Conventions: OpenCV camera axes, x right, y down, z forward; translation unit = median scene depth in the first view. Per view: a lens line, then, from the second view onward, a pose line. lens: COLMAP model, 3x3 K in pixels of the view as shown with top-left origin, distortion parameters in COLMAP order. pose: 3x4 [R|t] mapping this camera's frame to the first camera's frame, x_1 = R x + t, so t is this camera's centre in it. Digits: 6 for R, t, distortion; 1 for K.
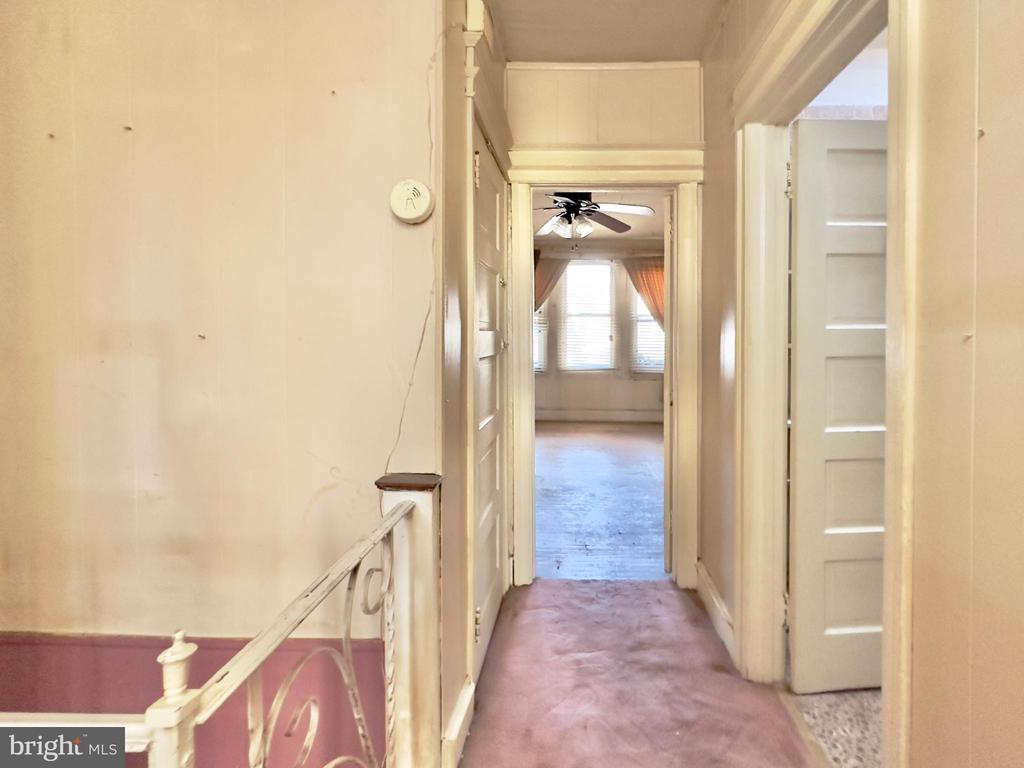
lens RADIAL K [[422.2, 0, 564.6], [0, 422.2, 337.2], [0, 0, 1]] dist [0.000358, 0.000122]
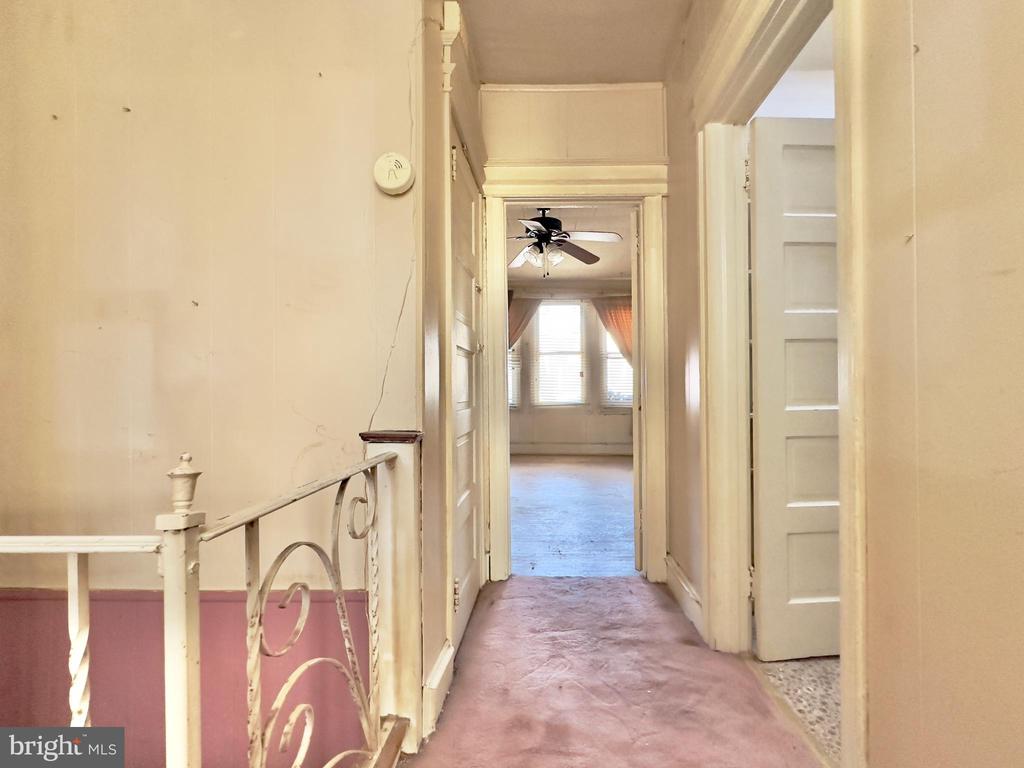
lens RADIAL K [[408.8, 0, 538.6], [0, 408.8, 389.5], [0, 0, 1]] dist [0.000133, 0.000099]
pose [[0.999961, -0.007636, 0.004432, -0.002934], [0.007716, 0.999800, -0.018443, 0.177565], [-0.004291, 0.018476, 0.999820, -0.018105]]
